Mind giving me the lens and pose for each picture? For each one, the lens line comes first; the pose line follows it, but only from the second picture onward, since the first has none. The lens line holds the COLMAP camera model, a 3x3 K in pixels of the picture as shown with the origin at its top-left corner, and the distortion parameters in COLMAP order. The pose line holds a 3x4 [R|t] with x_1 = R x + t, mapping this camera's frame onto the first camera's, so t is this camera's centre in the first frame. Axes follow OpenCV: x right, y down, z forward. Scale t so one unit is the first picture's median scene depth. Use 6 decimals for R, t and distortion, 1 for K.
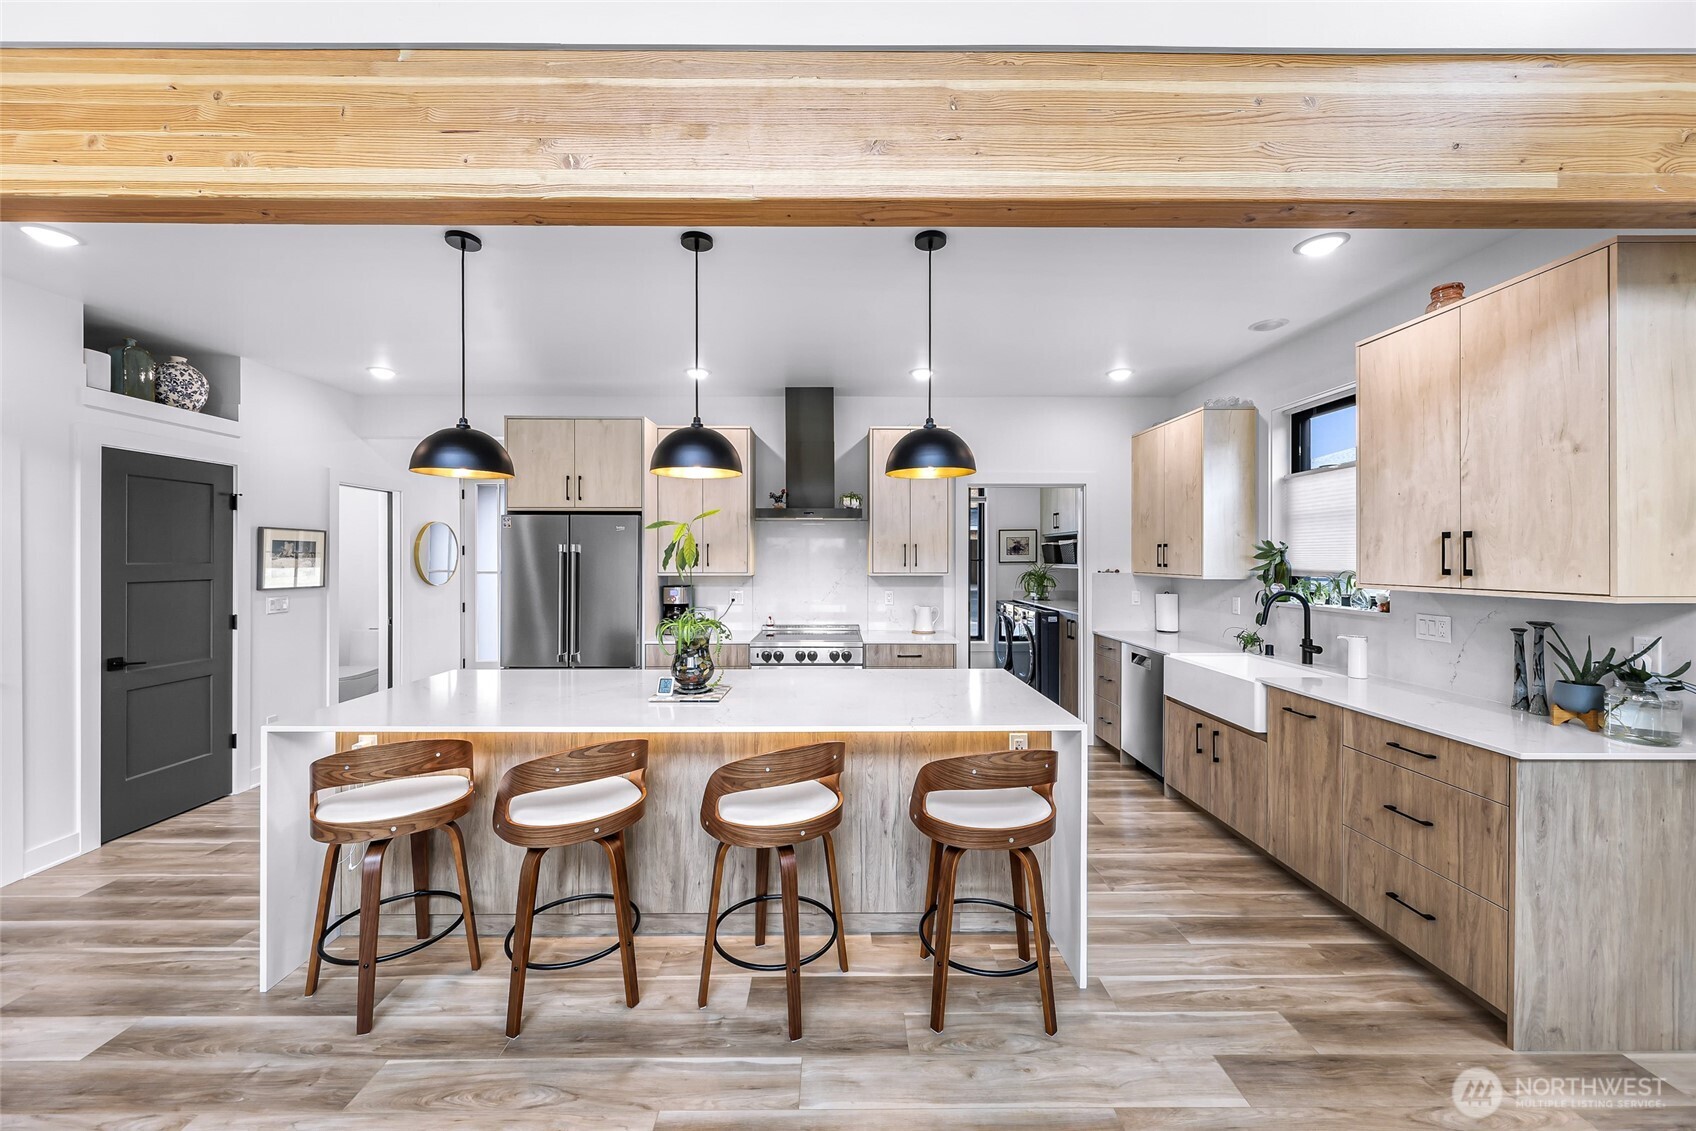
lens RADIAL K [[629.0, 0, 844.5], [0, 629.0, 561.4], [0, 0, 1]] dist [0.000428, 0.000098]
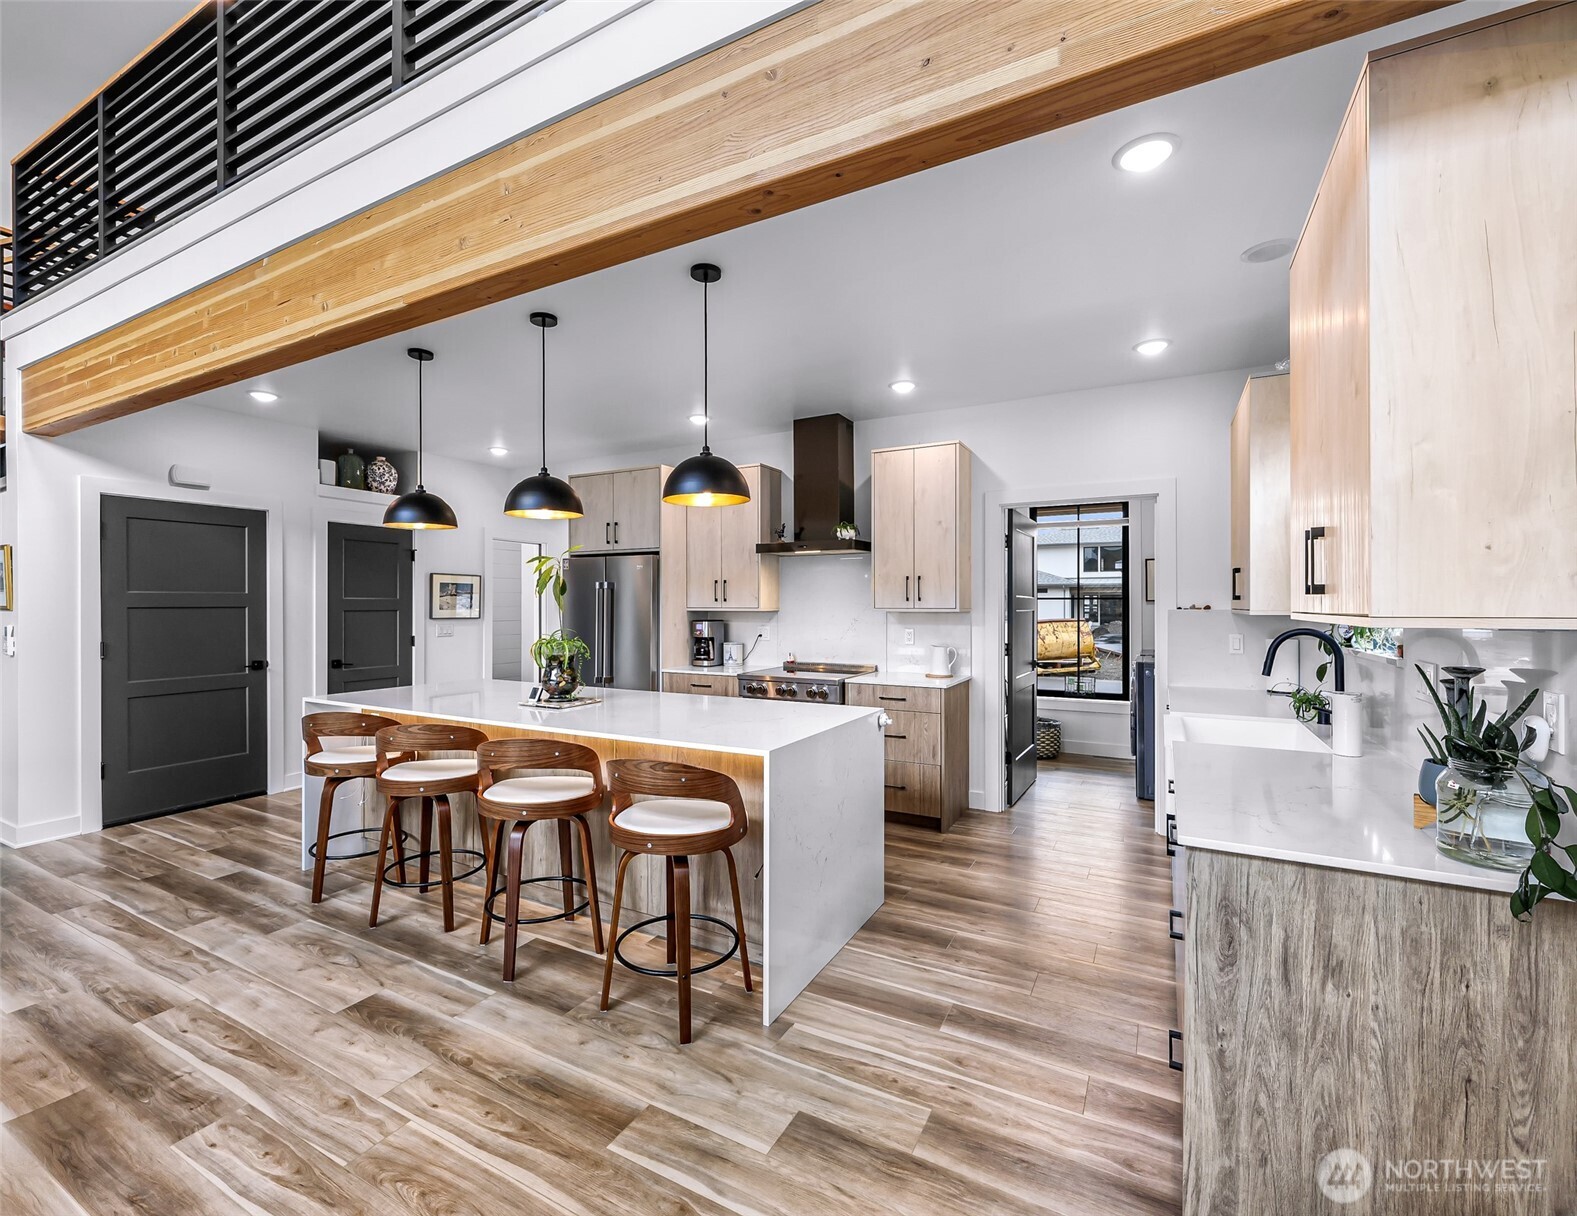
lens RADIAL K [[699.6, 0, 788.5], [0, 699.6, 608.0], [0, 0, 1]] dist [-0.000037, -0.000159]
pose [[0.873526, 0.000738, -0.486777, 0.790066], [-0.001949, 0.999996, -0.001981, 0.036648], [0.486774, 0.002679, 0.873524, 0.069535]]
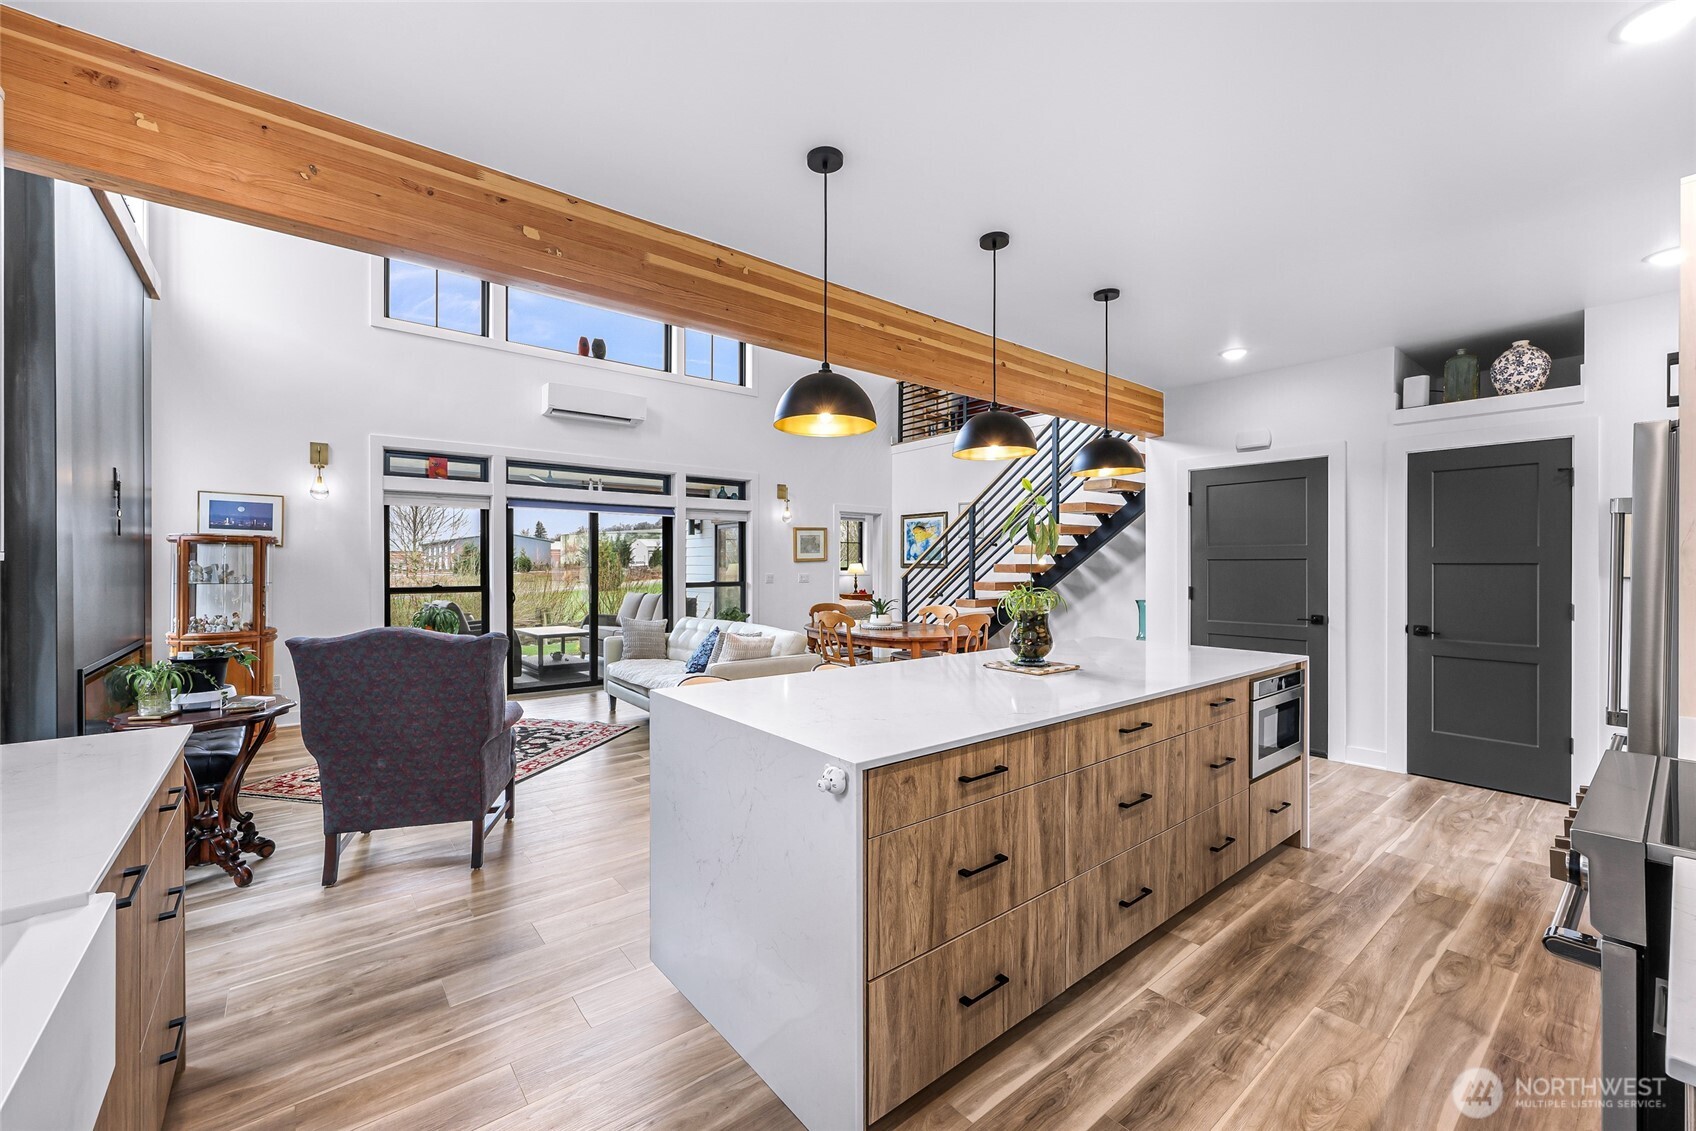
lens RADIAL K [[681.3, 0, 836.6], [0, 681.3, 578.9], [0, 0, 1]] dist [0.000787, 0.000046]
pose [[-0.793441, 0.011384, -0.608540, 0.680299], [-0.005744, 0.999641, 0.026189, 0.045914], [0.608619, 0.024275, -0.793091, 1.732170]]
